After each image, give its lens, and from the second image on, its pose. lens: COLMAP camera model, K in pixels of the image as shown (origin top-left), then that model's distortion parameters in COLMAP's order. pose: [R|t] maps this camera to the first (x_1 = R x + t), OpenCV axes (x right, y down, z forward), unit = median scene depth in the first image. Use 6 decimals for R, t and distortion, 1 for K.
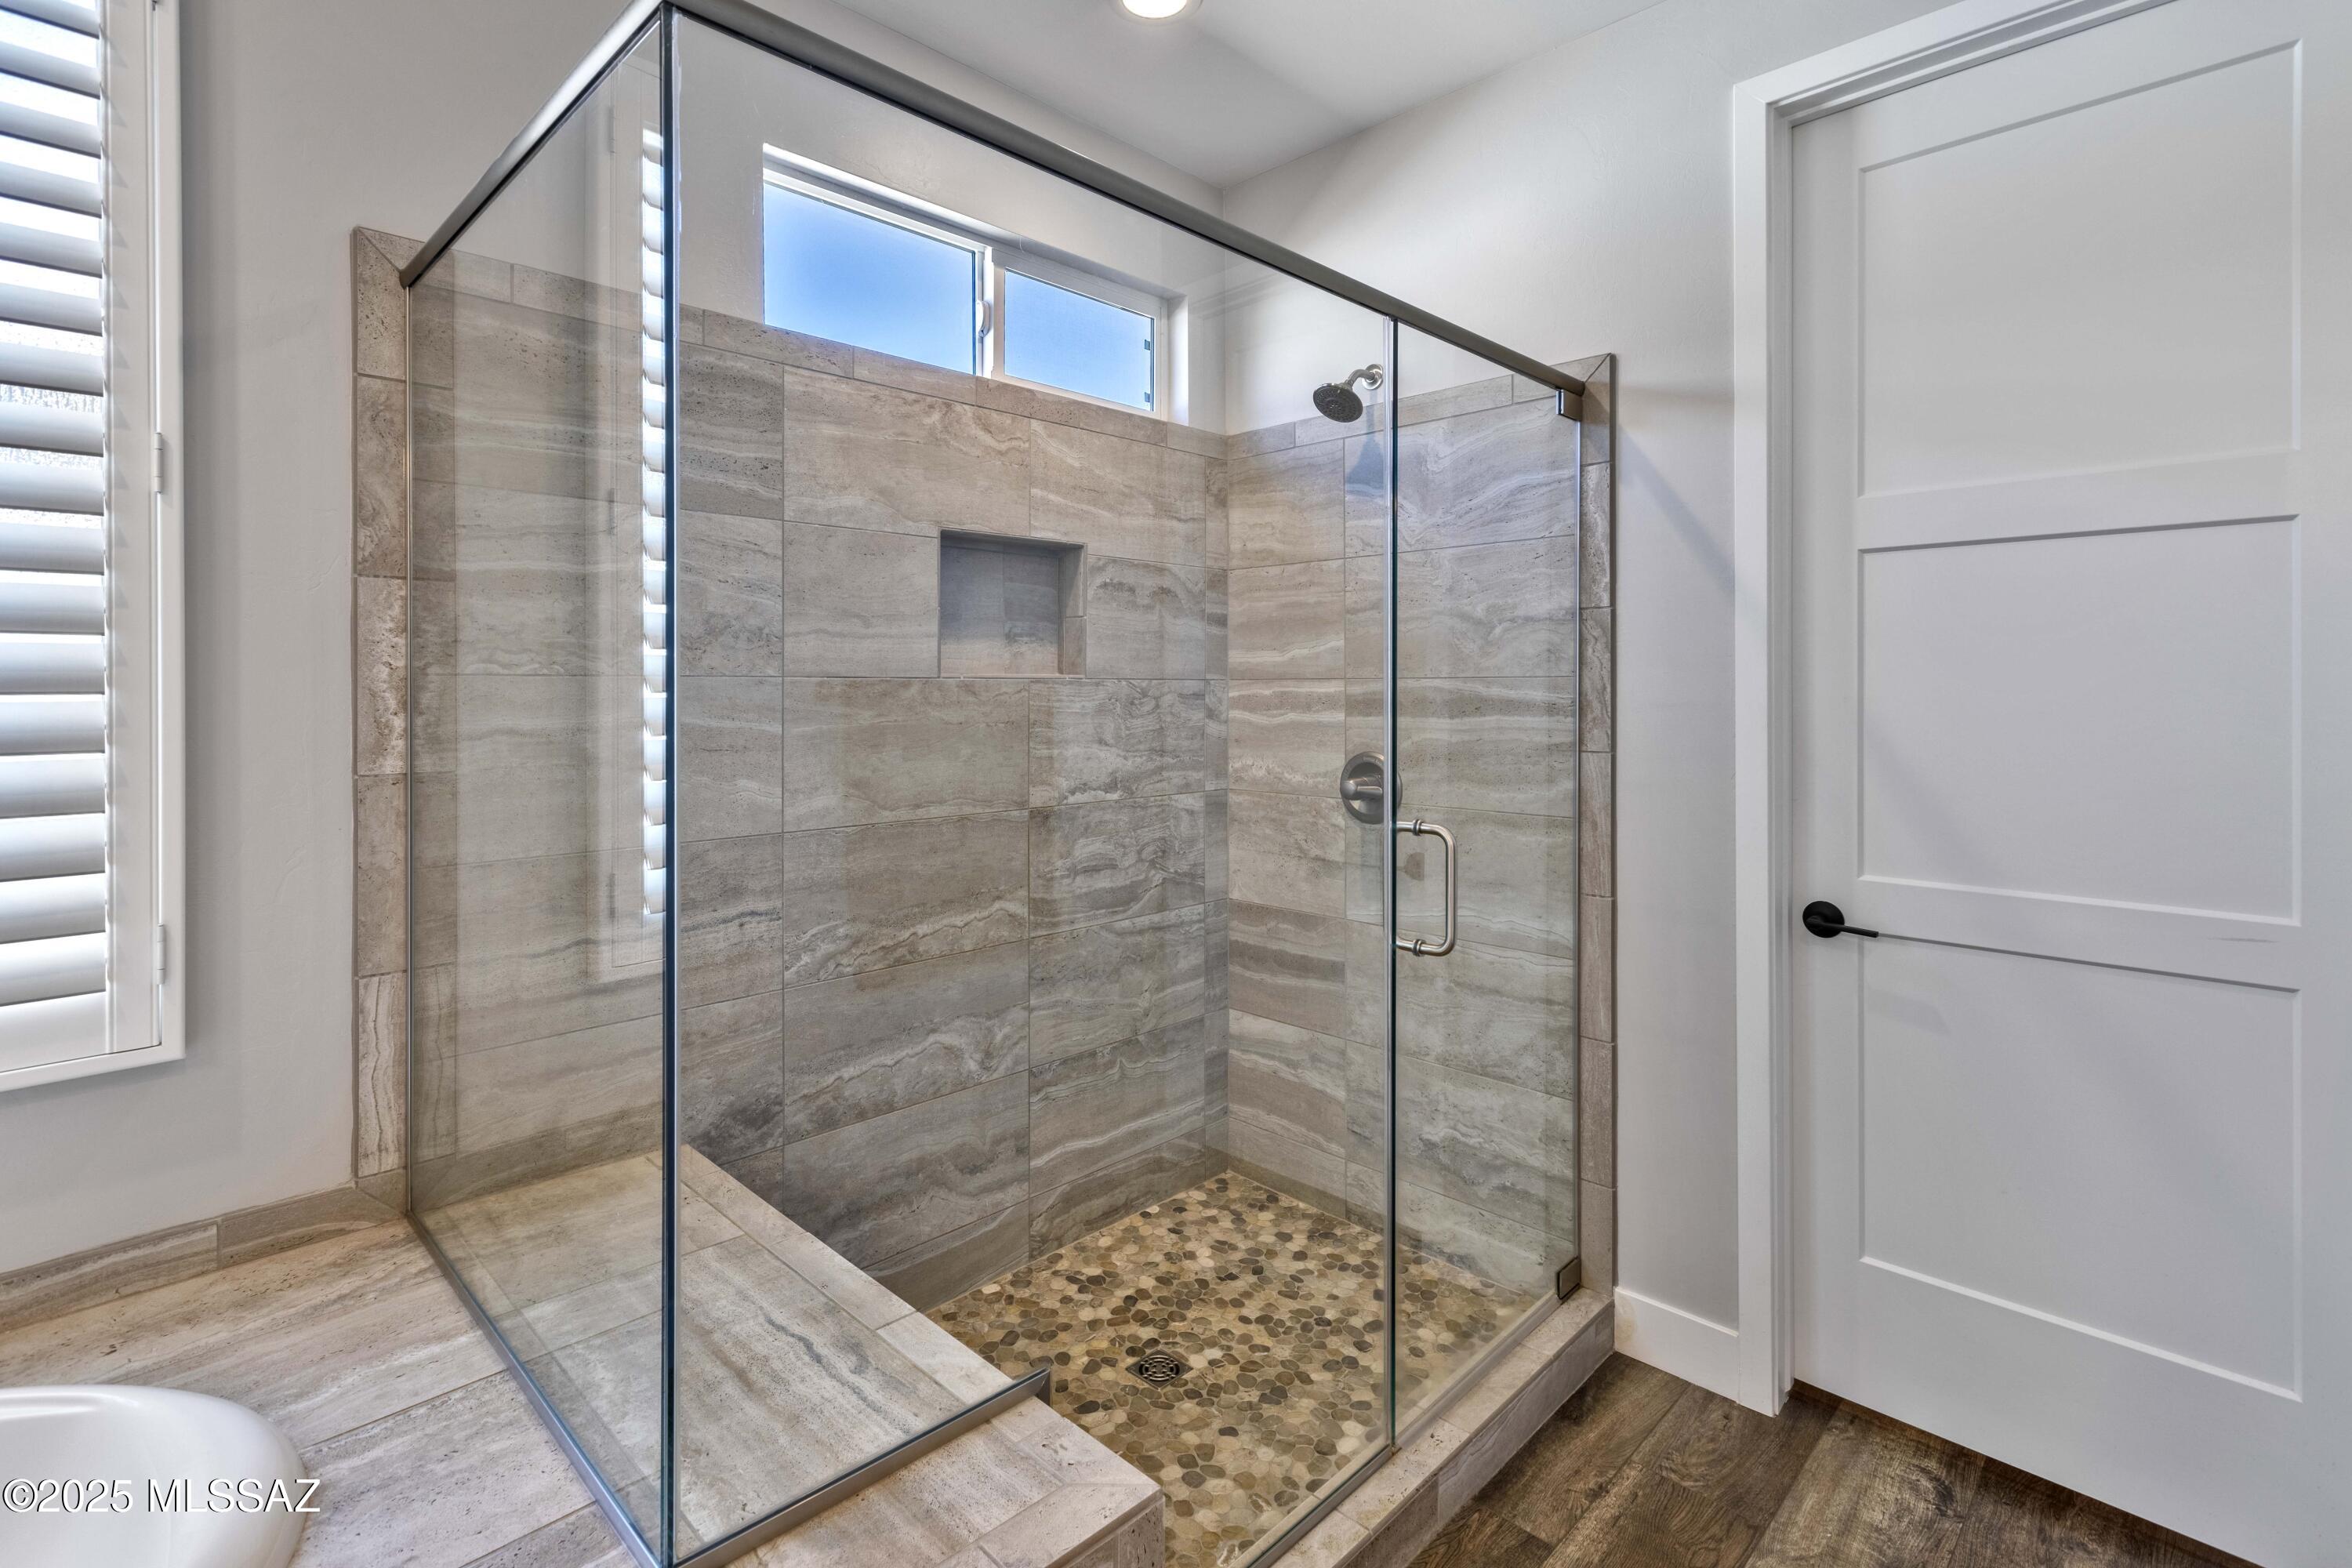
lens RADIAL K [[1107.6, 0, 1172.2], [0, 1107.6, 691.9], [0, 0, 1]] dist [0.004559, -0.001256]
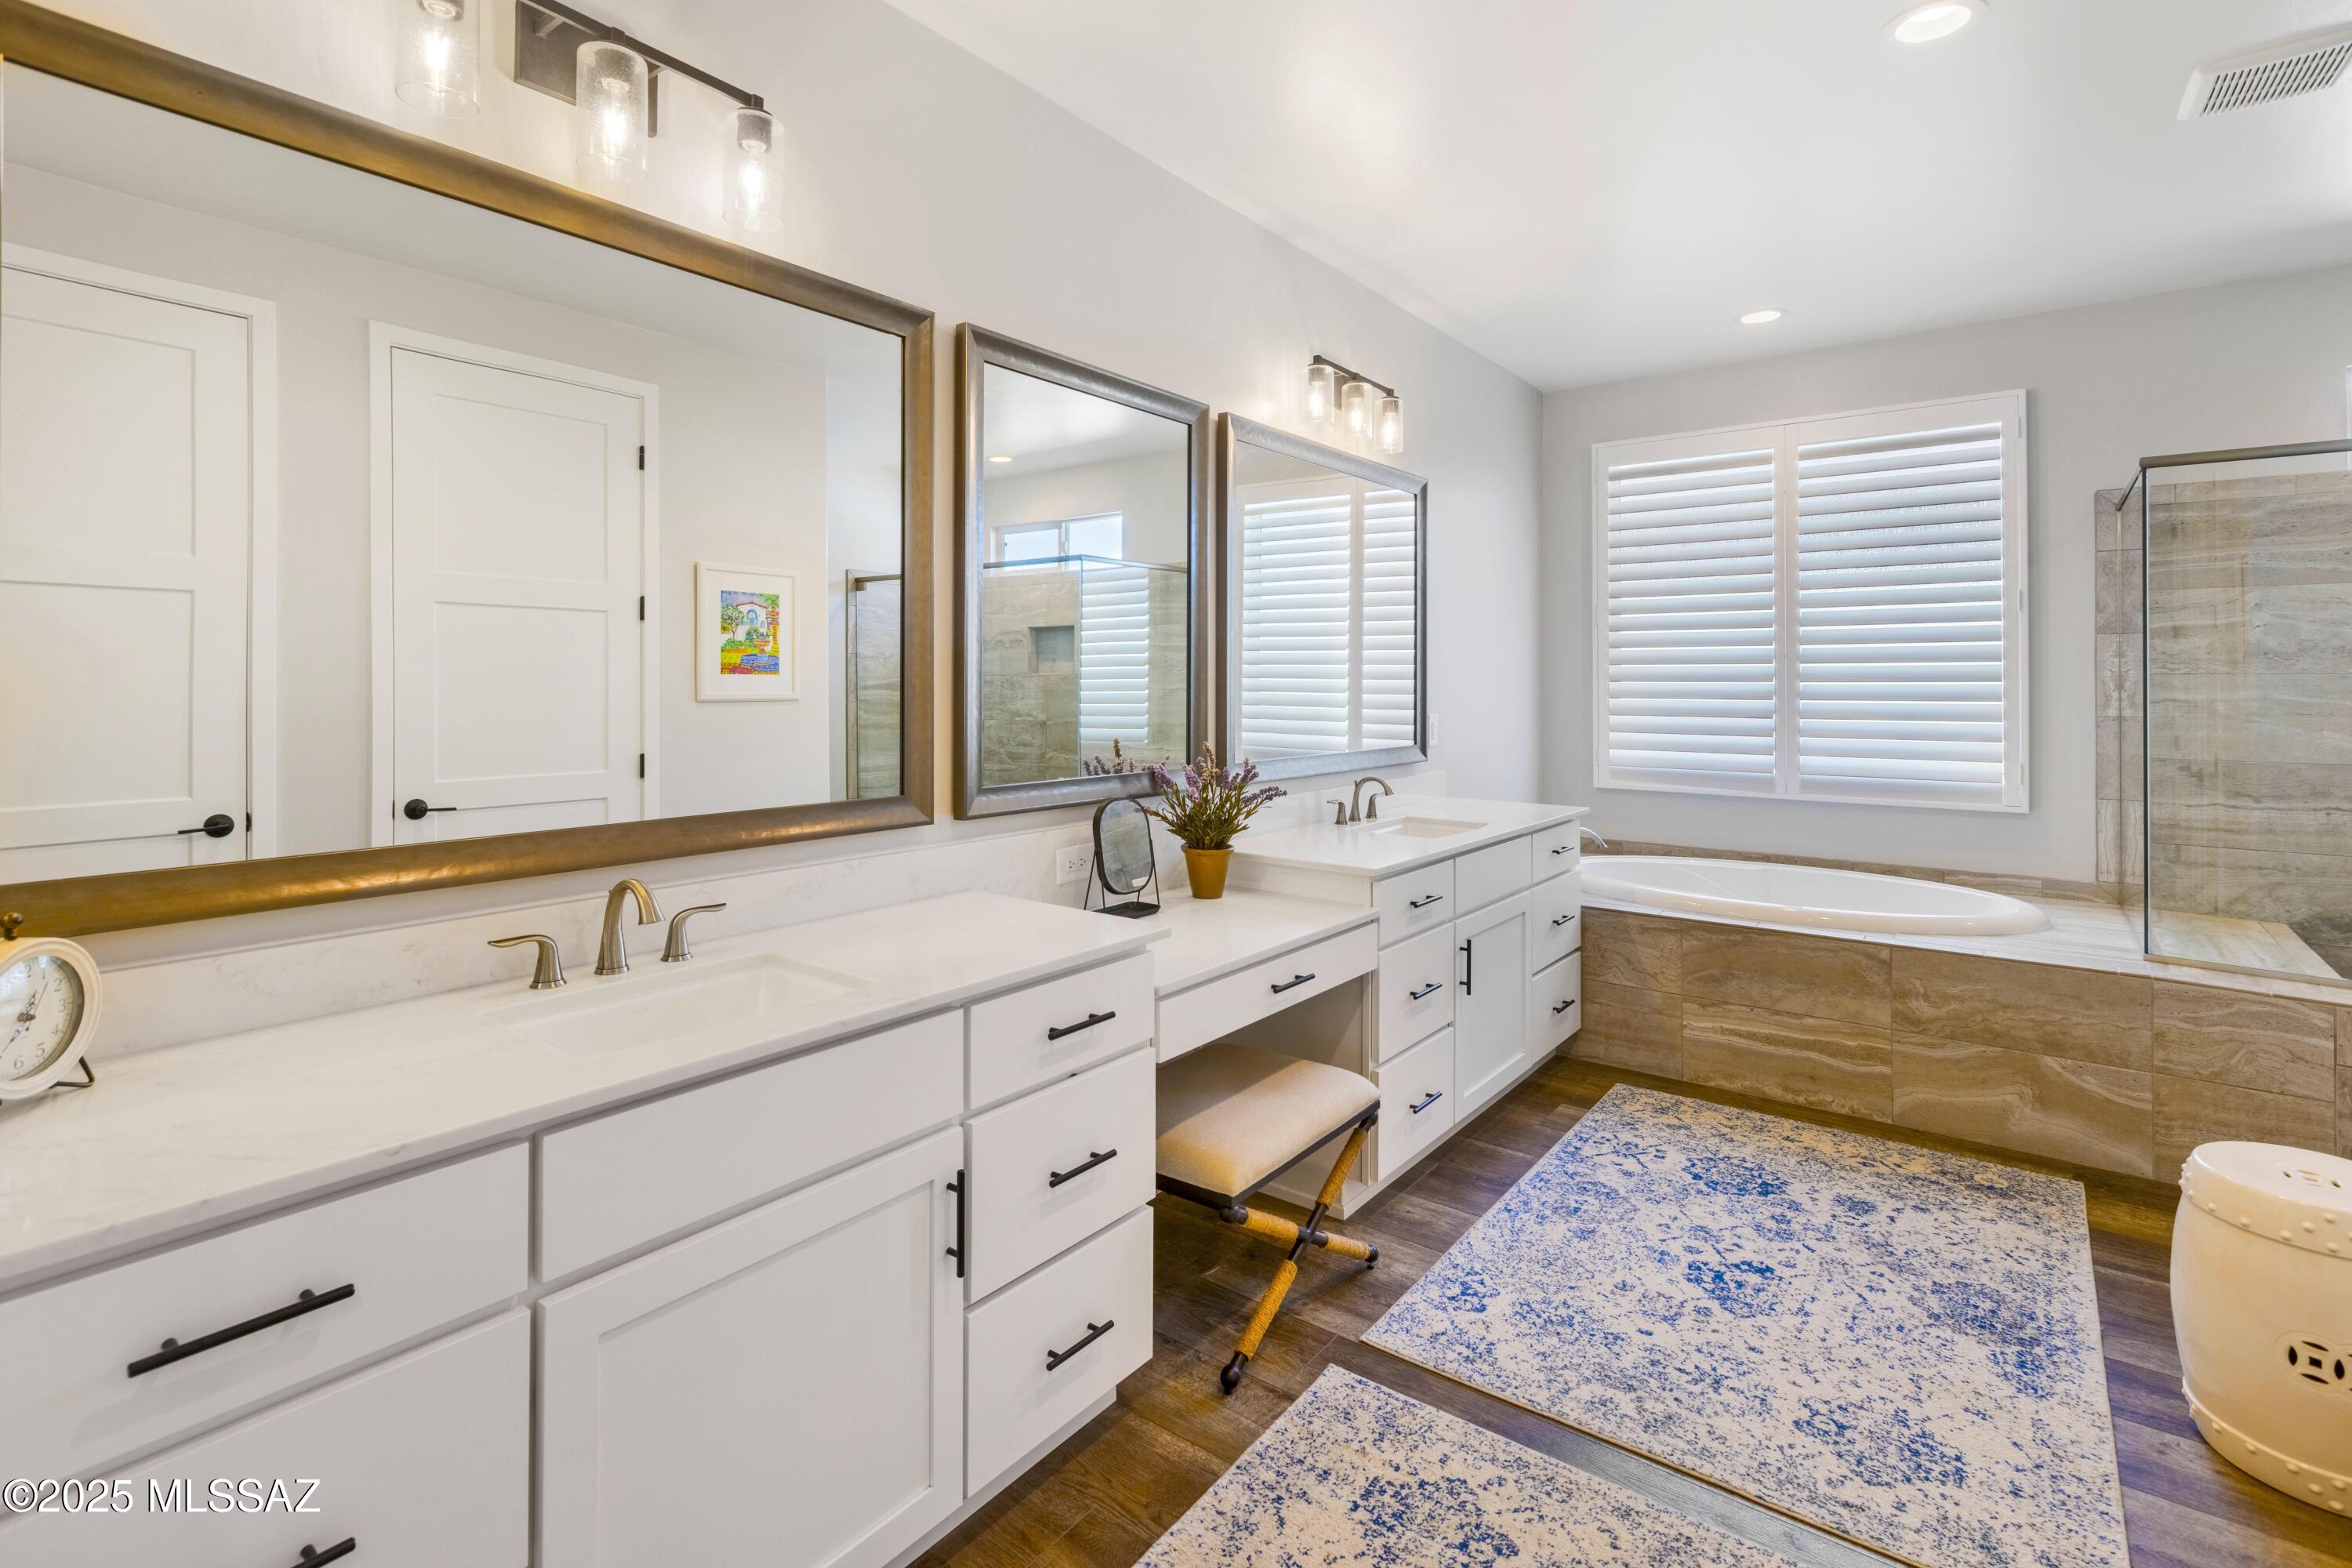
lens RADIAL K [[1107.6, 0, 1160.0], [0, 1107.6, 669.8], [0, 0, 1]] dist [0.004559, -0.001256]
pose [[0.105055, -0.007792, -0.994436, 1.455442], [-0.006761, 0.999941, -0.008549, 0.009053], [0.994443, 0.007622, 0.104996, -1.285977]]
